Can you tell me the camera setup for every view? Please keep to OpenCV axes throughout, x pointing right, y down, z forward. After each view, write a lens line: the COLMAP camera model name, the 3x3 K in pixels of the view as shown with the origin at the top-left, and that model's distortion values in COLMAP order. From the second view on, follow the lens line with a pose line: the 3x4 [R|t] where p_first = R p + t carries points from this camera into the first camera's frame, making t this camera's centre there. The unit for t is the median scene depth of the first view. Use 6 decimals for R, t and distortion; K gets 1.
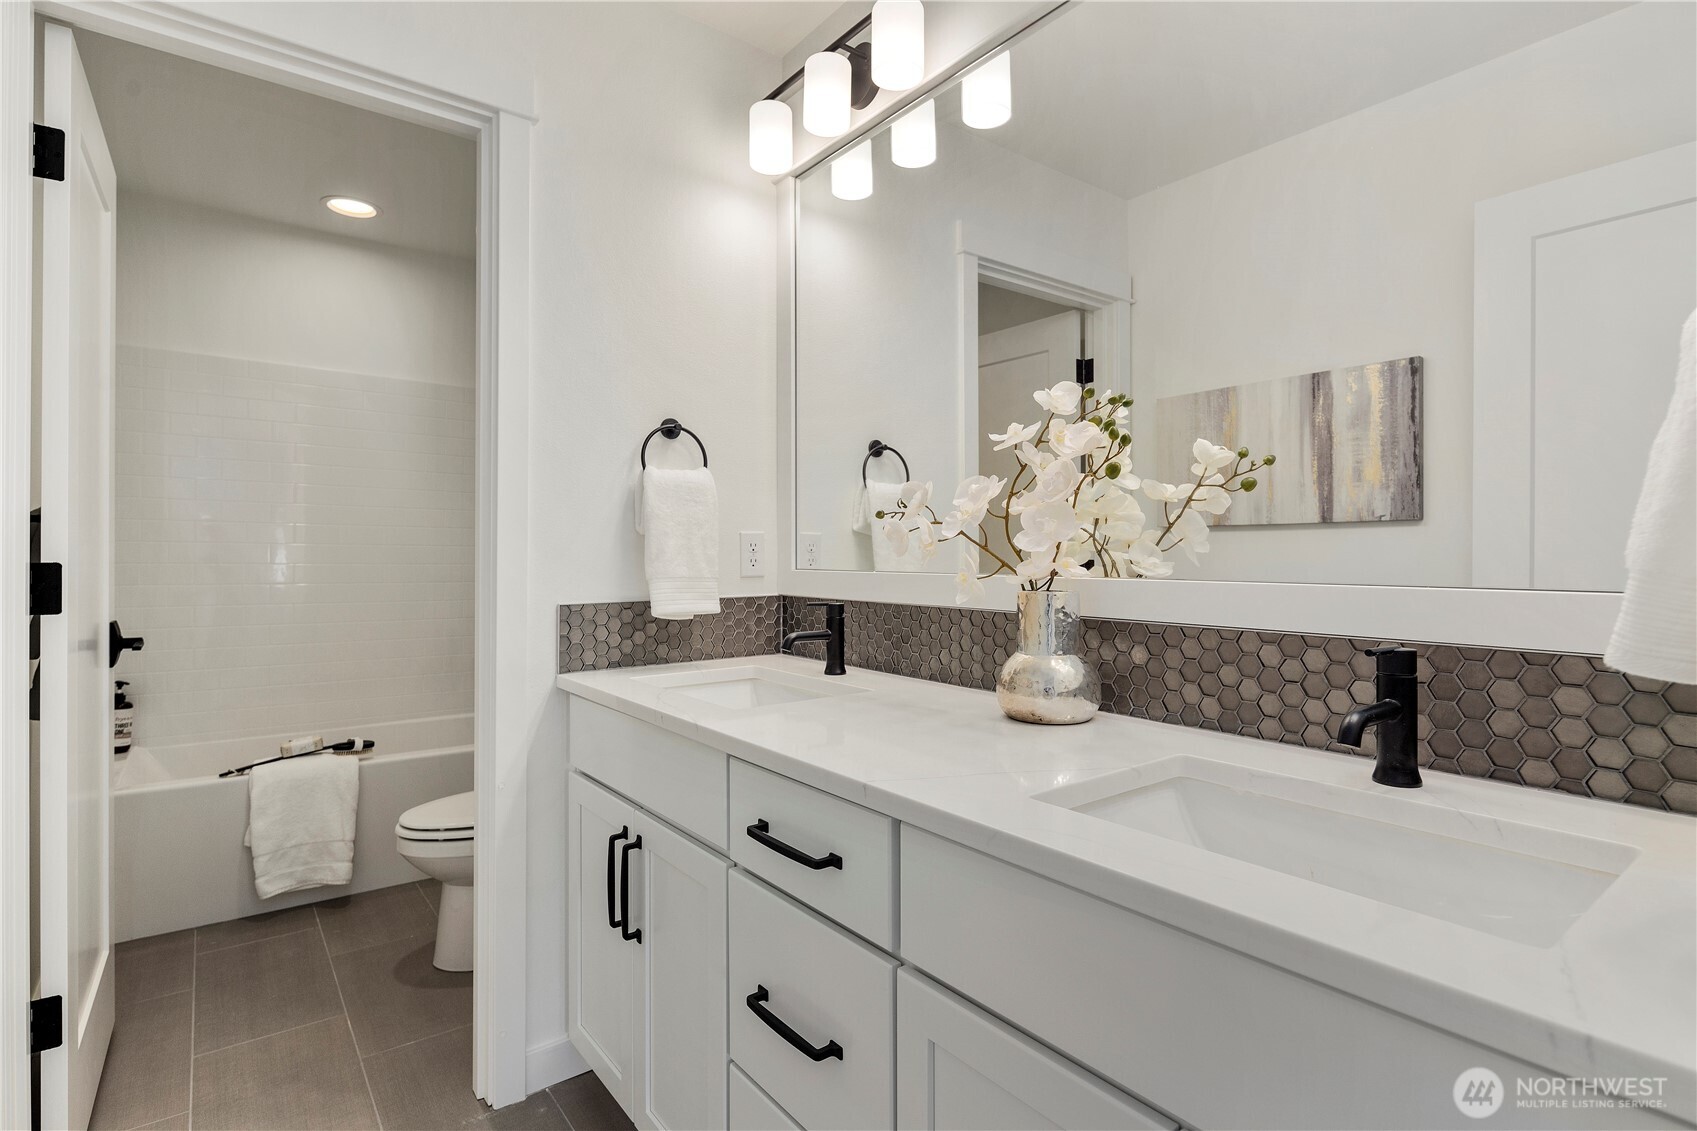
lens RADIAL K [[823.9, 0, 844.9], [0, 823.9, 557.2], [0, 0, 1]] dist [-0.002630, -0.000400]
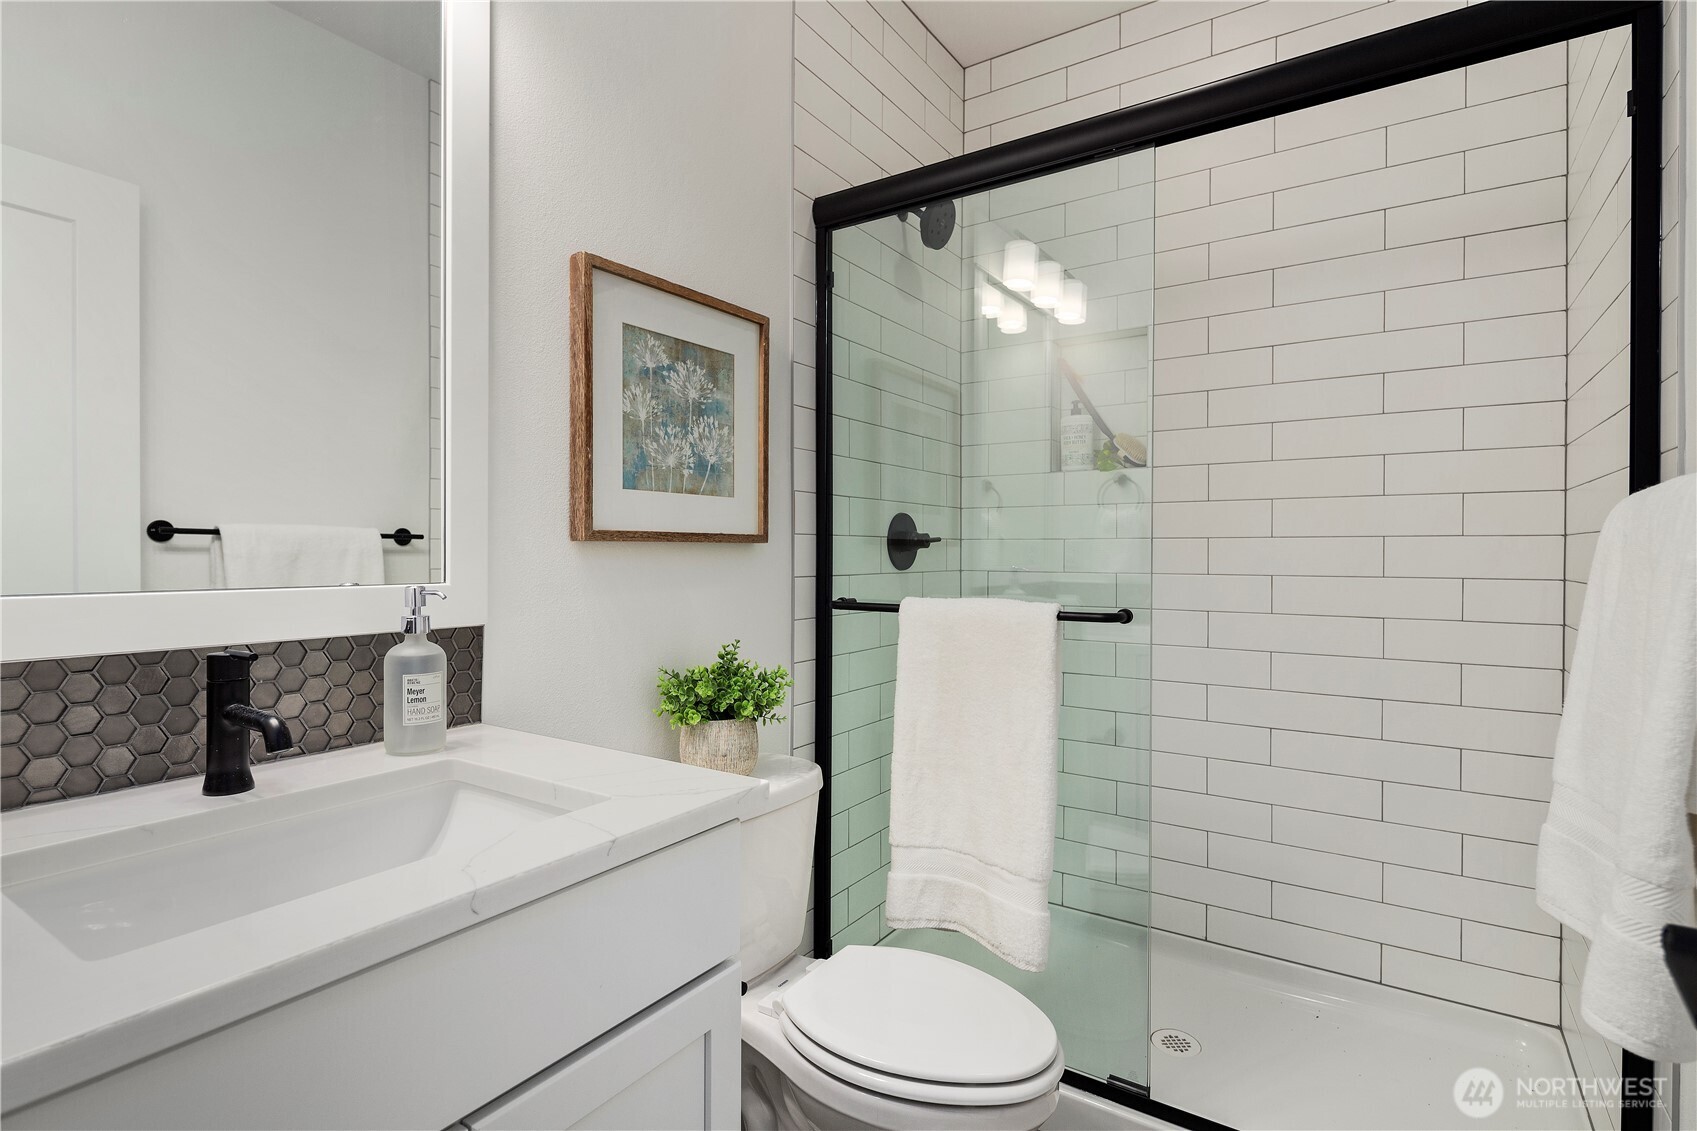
lens RADIAL K [[823.9, 0, 845.1], [0, 823.9, 560.5], [0, 0, 1]] dist [-0.002630, -0.000400]
pose [[-0.331021, -0.008466, 0.943585, -0.493795], [0.002844, 0.999946, 0.009969, -0.006698], [-0.943619, 0.005984, -0.330979, 0.627967]]
